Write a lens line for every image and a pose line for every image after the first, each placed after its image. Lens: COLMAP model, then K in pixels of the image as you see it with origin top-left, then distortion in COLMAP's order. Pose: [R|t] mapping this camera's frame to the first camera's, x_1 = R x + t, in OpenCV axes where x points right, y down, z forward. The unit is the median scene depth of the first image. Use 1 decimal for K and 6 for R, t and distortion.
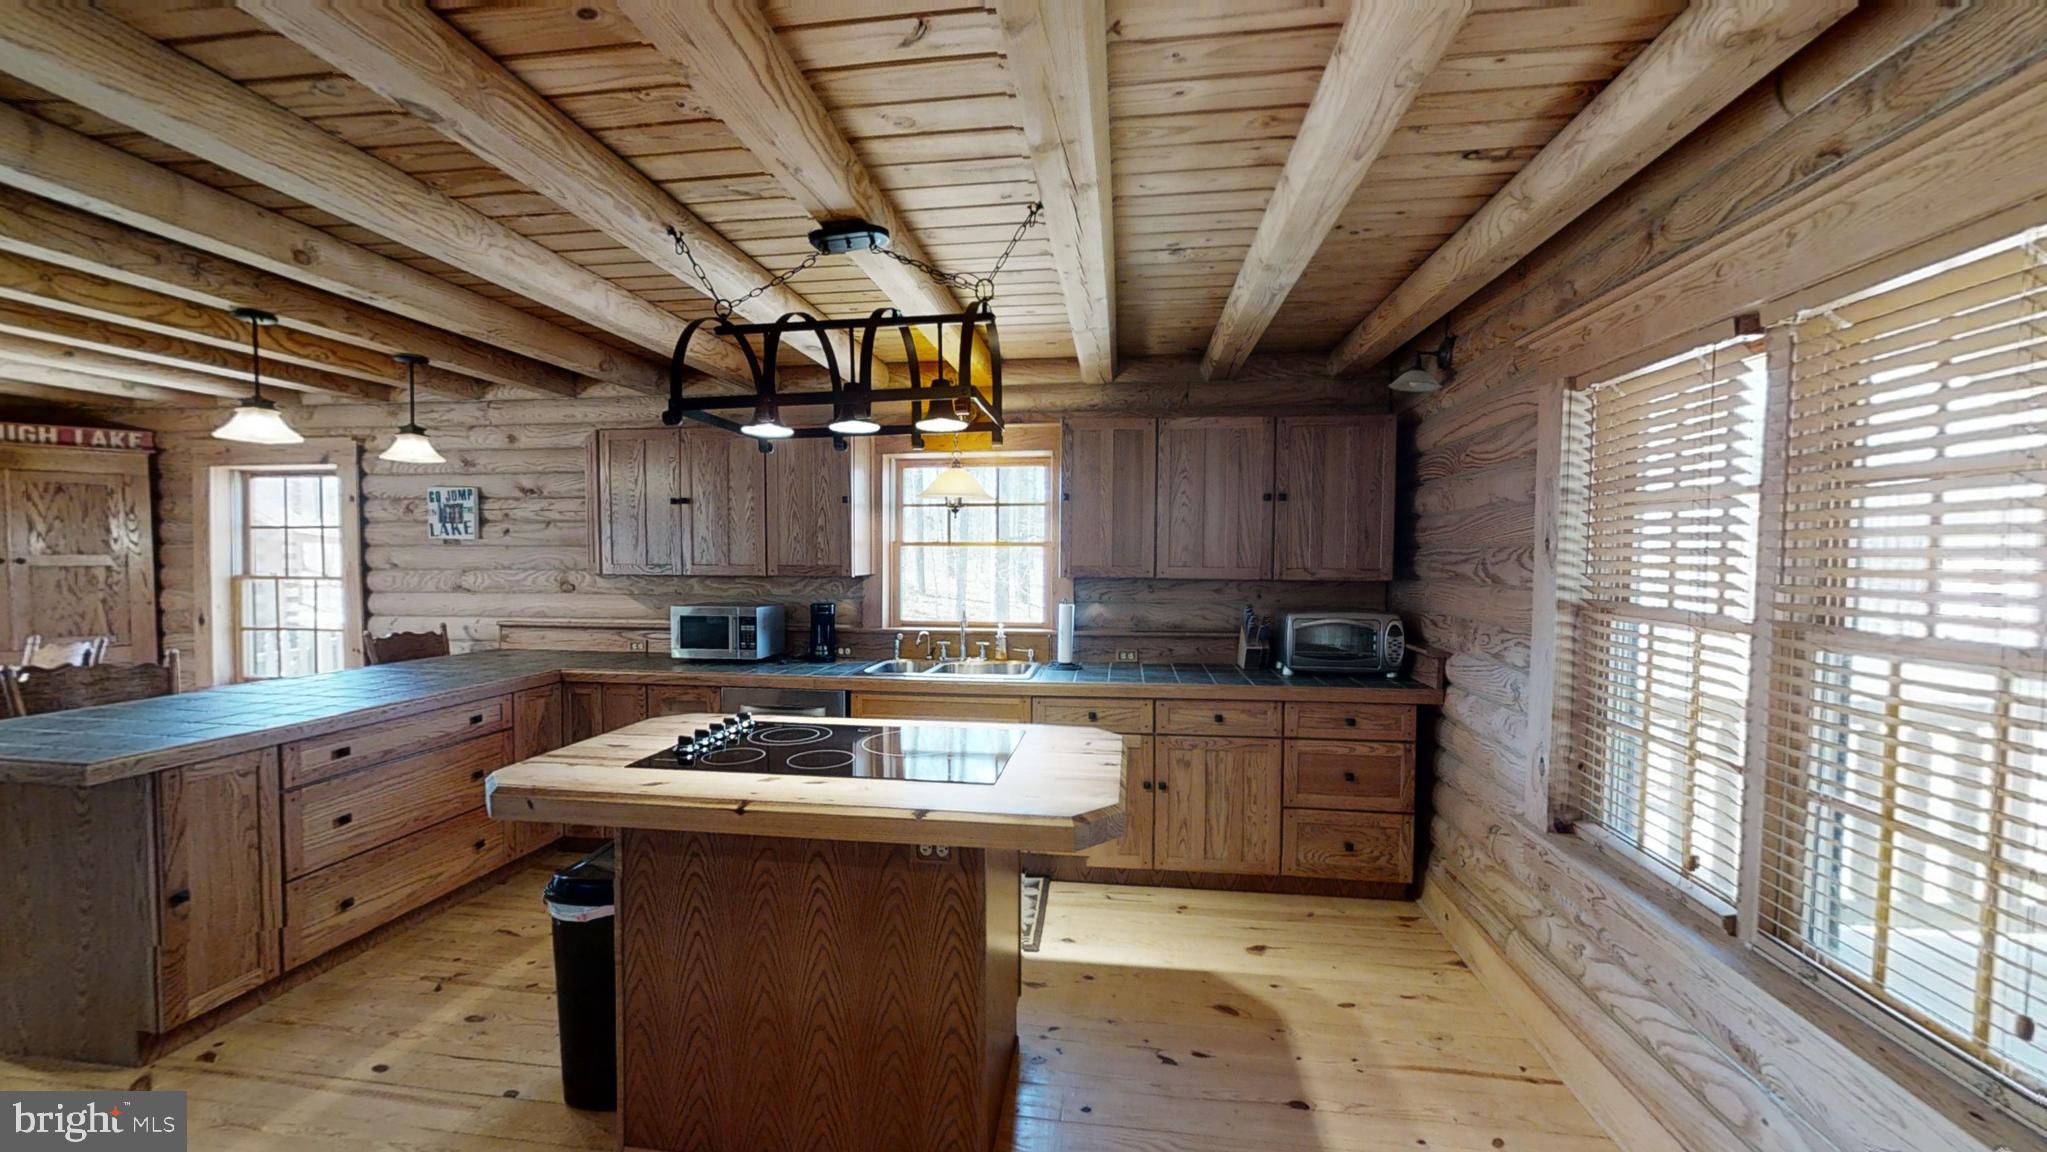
lens RADIAL K [[750.2, 0, 1021.7], [0, 750.2, 569.9], [0, 0, 1]] dist [-0.000181, -0.000406]
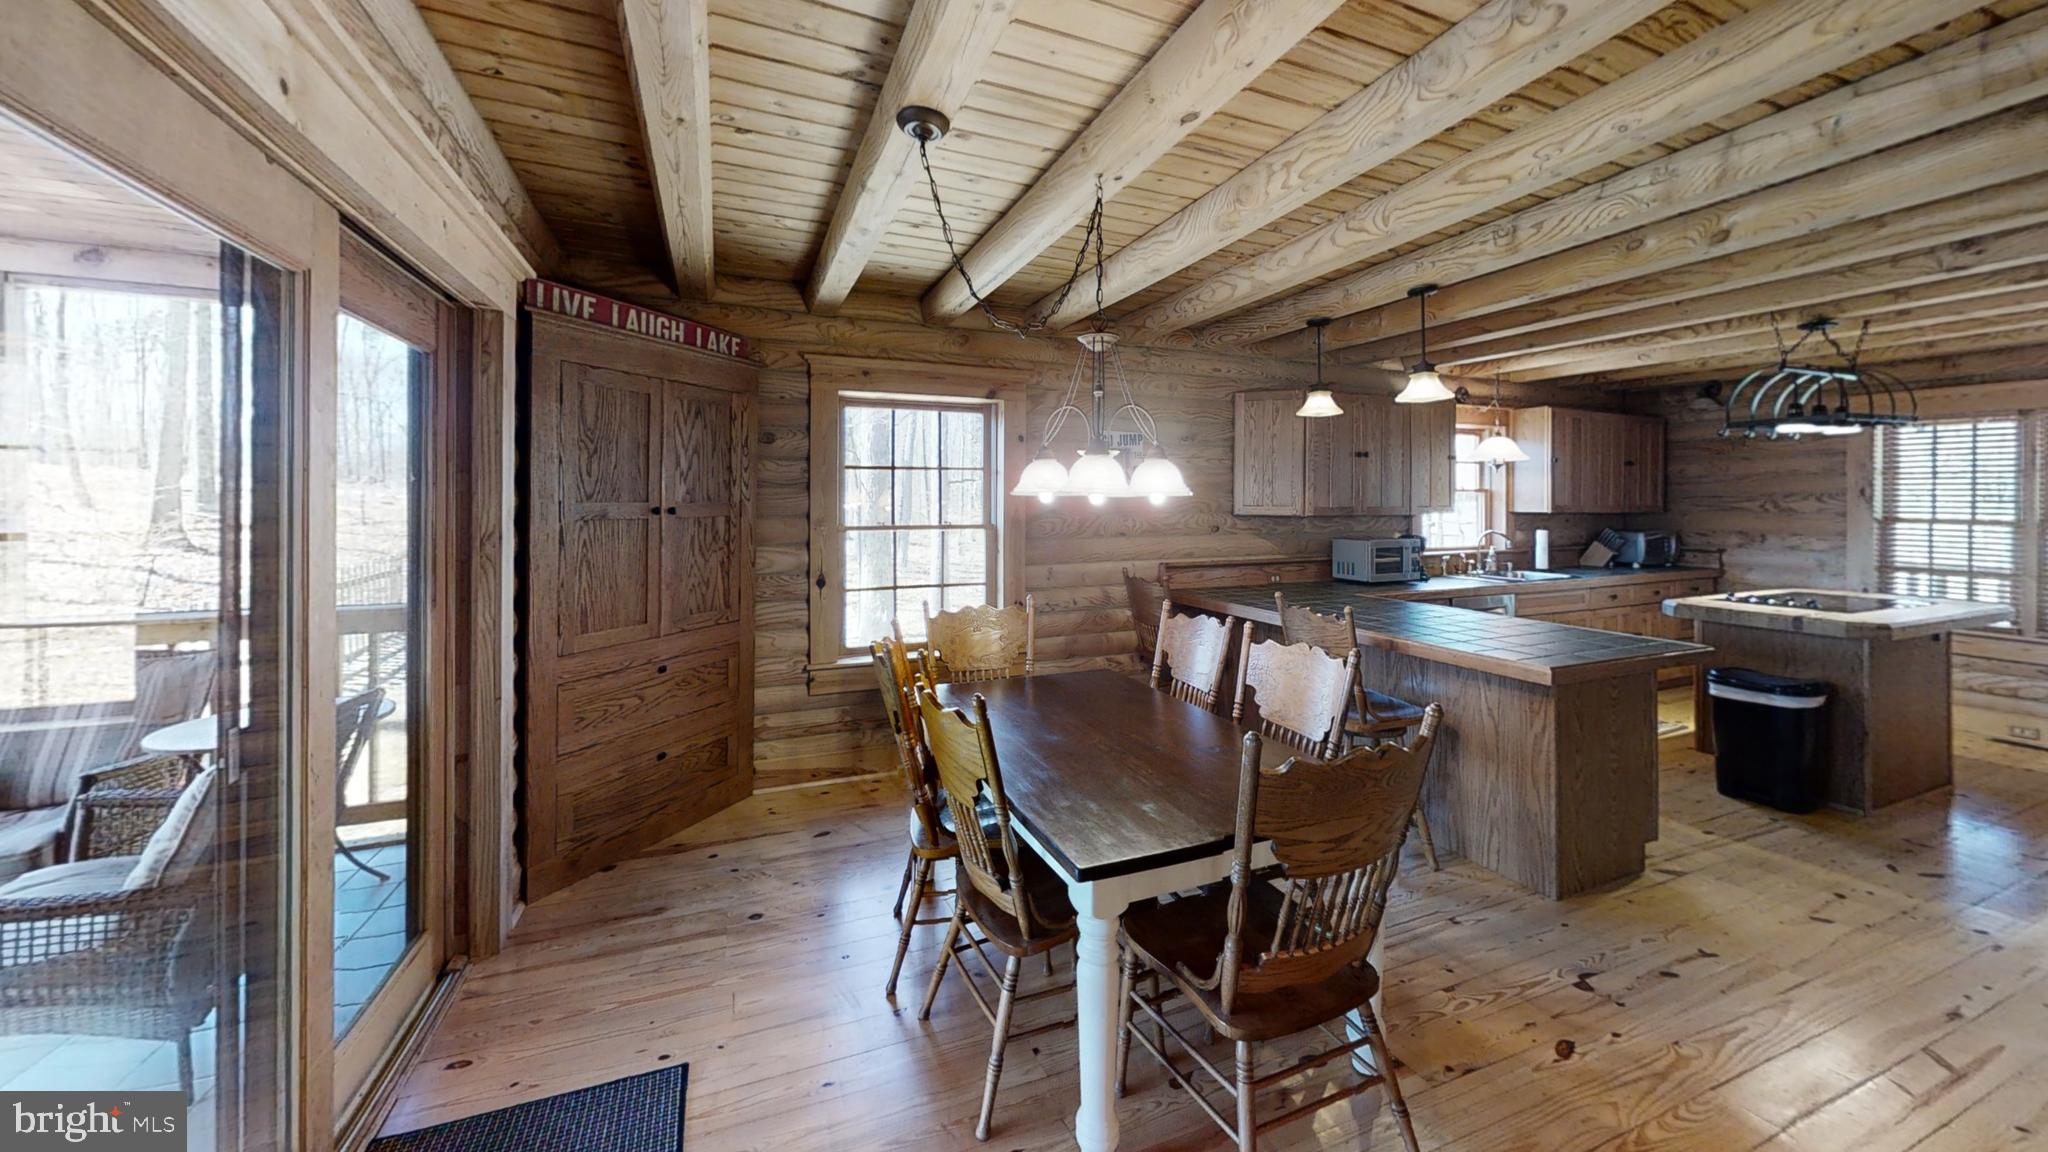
lens RADIAL K [[750.5, 0, 1007.1], [0, 750.5, 577.0], [0, 0, 1]] dist [-0.000181, -0.000406]
pose [[0.859420, -0.056395, 0.508151, -1.394648], [0.013472, 0.996051, 0.087757, -0.007182], [-0.511093, -0.068574, 0.856785, 0.212517]]
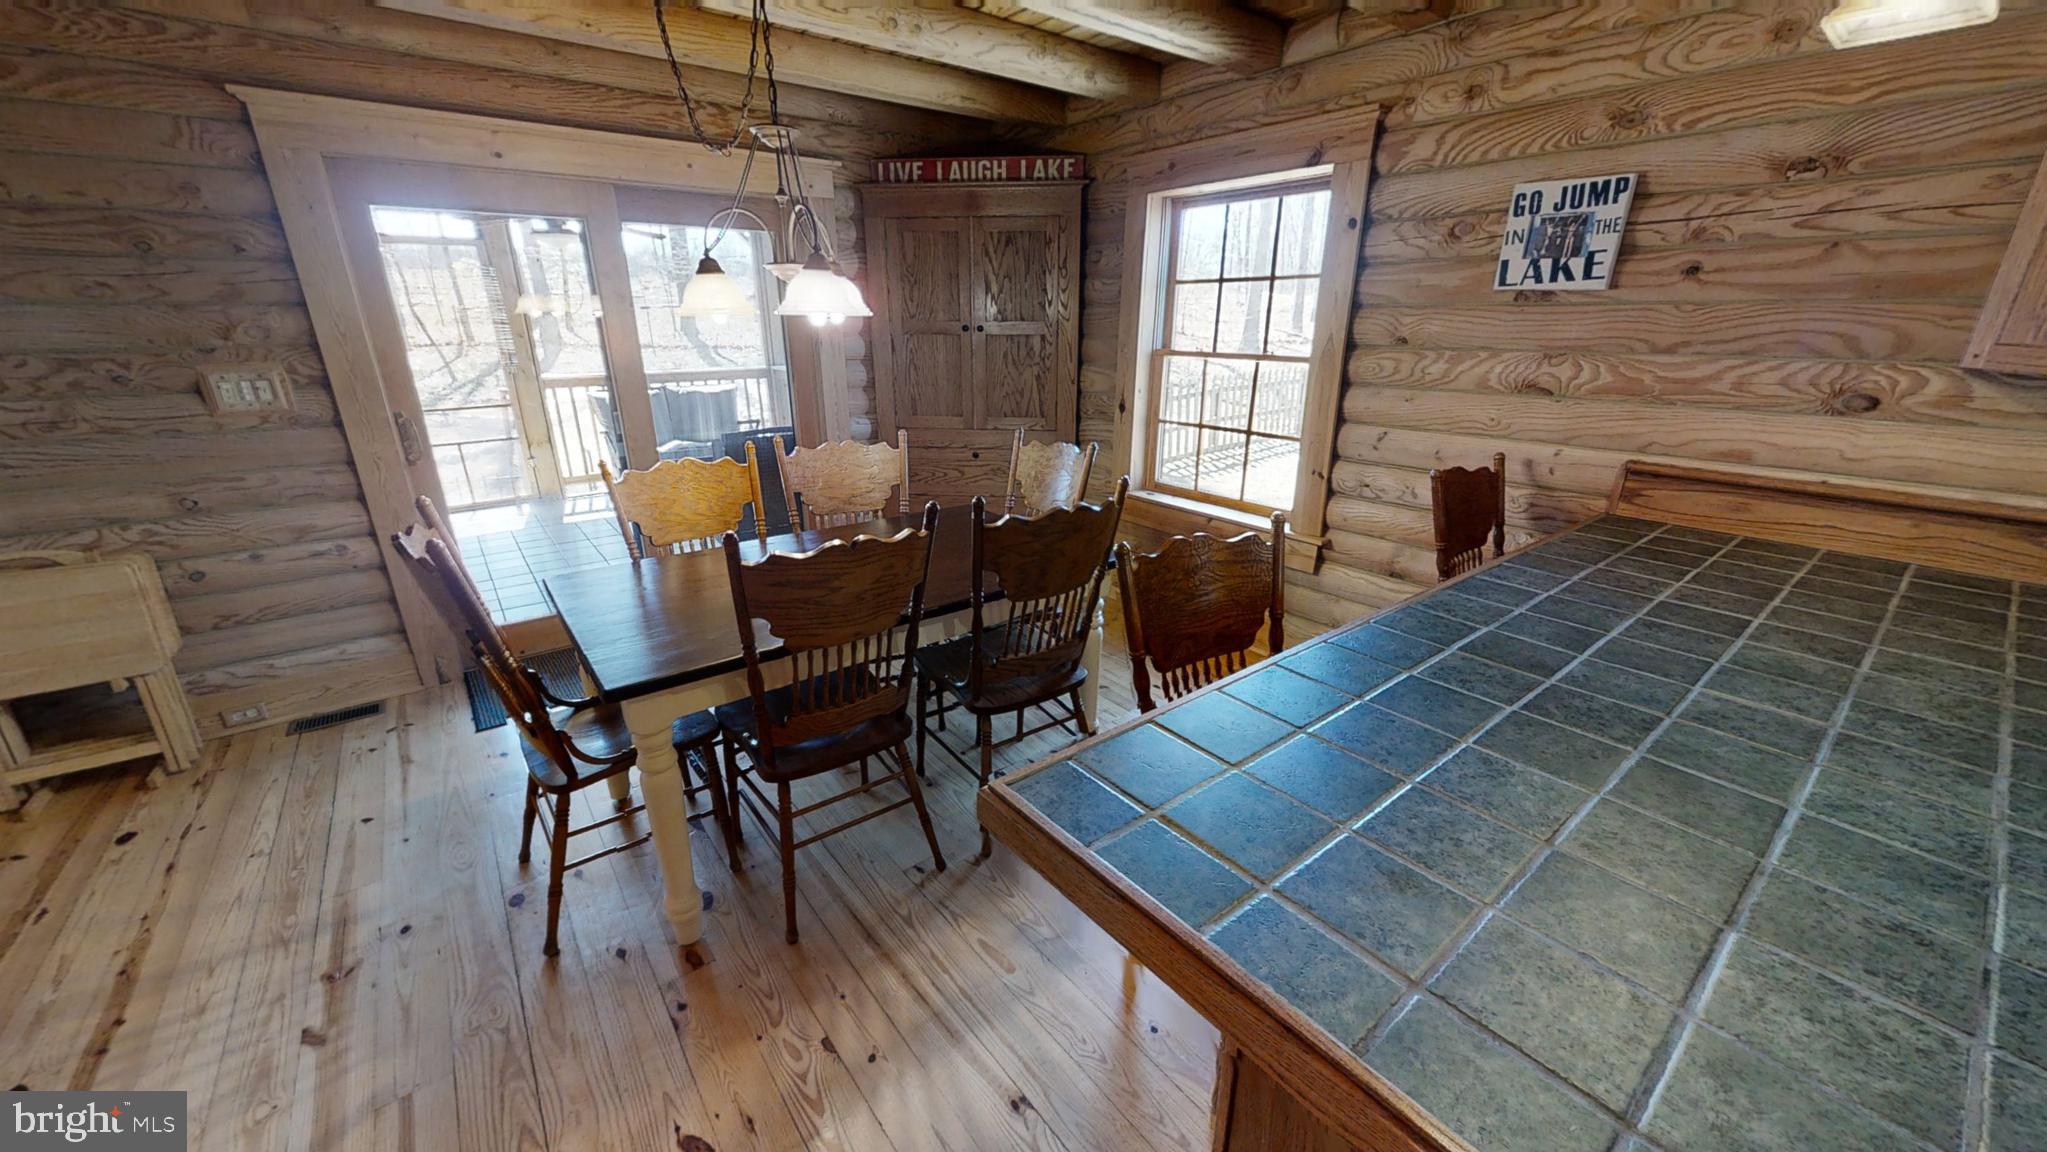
lens RADIAL K [[750.2, 0, 1007.6], [0, 750.2, 572.0], [0, 0, 1]] dist [-0.000181, -0.000406]
pose [[0.710761, 0.223973, -0.666825, -0.629967], [-0.012028, 0.951688, 0.306833, -0.010175], [0.703331, -0.210064, 0.679116, 0.340834]]
